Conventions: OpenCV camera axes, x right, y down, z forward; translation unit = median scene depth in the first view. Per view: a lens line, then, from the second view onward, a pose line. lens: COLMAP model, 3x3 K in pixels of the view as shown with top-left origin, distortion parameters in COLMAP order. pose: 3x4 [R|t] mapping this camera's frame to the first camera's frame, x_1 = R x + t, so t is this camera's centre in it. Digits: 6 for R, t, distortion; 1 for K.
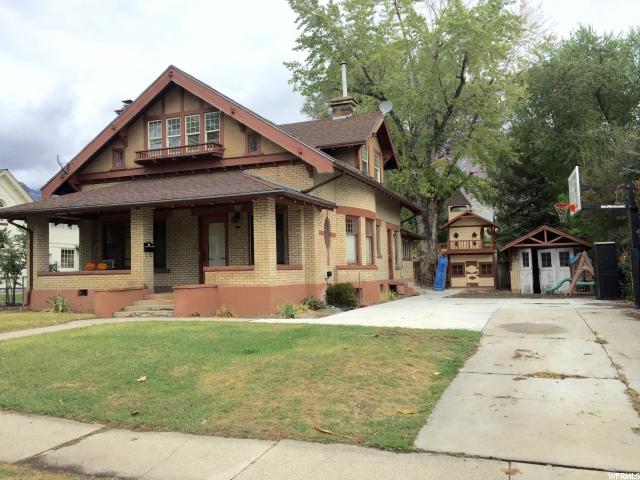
lens RADIAL K [[540.3, 0, 319.7], [0, 540.3, 229.0], [0, 0, 1]] dist [0.127415, 0.000467]
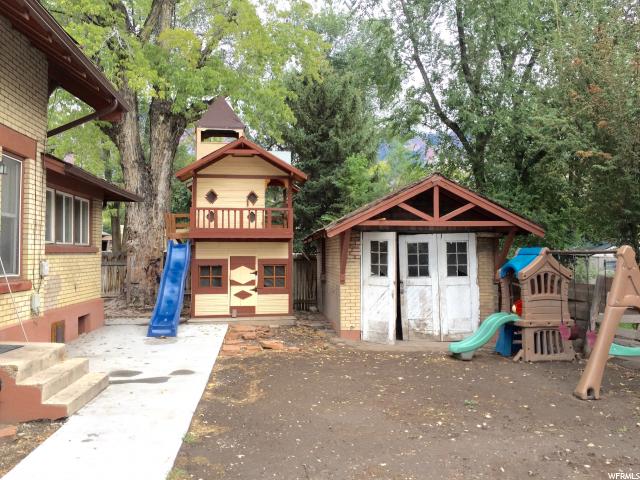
lens RADIAL K [[553.7, 0, 316.6], [0, 553.7, 233.2], [0, 0, 1]] dist [0.106241, -0.131082]
pose [[0.891486, 0.038063, 0.451446, 0.171324], [-0.056186, 0.998060, 0.026803, 0.033063], [-0.449550, -0.049260, 0.891896, 0.767498]]
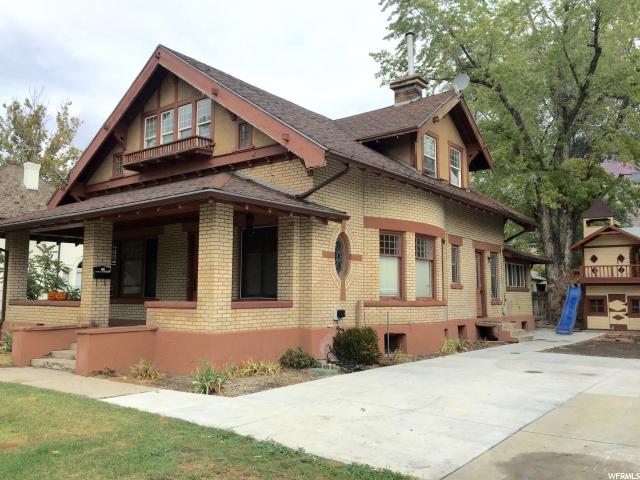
lens RADIAL K [[553.7, 0, 316.6], [0, 553.7, 233.2], [0, 0, 1]] dist [0.106241, -0.131082]
pose [[0.961271, -0.006162, -0.275535, 0.134903], [-0.001929, 0.999575, -0.029083, 0.000198], [0.275597, 0.028488, 0.960851, 0.219172]]
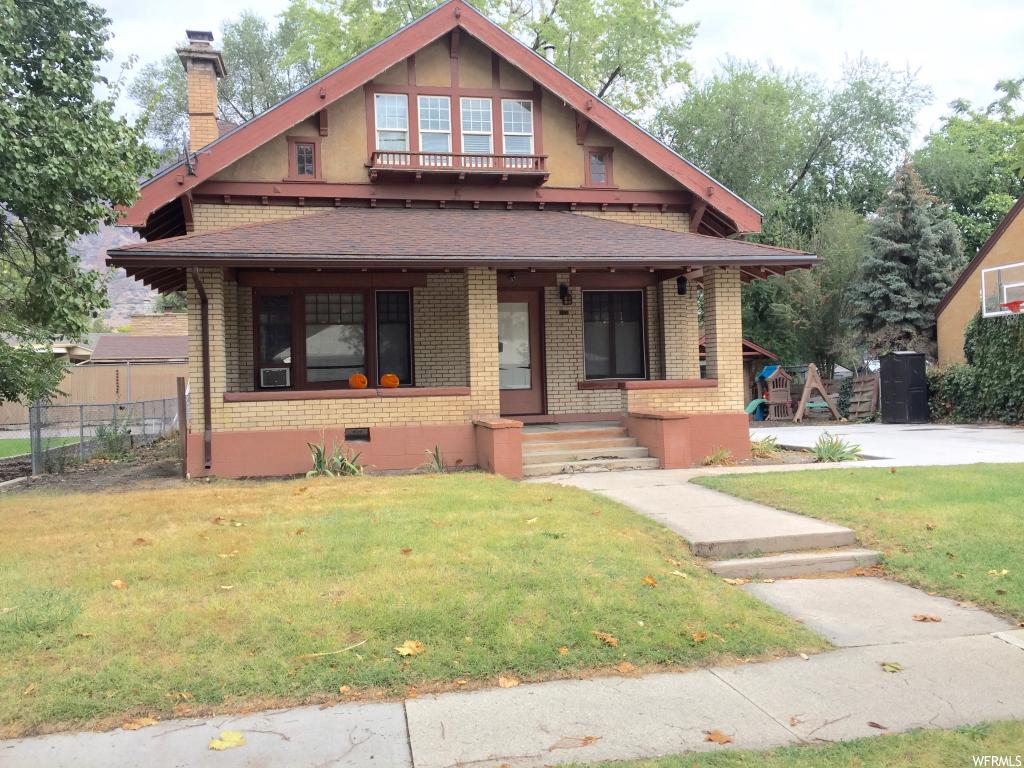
lens RADIAL K [[885.9, 0, 506.6], [0, 885.9, 373.0], [0, 0, 1]] dist [0.106241, -0.131082]
pose [[0.838301, 0.011381, 0.545089, -0.532446], [-0.040654, 0.998304, 0.041678, 0.018117], [-0.543690, -0.057098, 0.837342, 0.186187]]
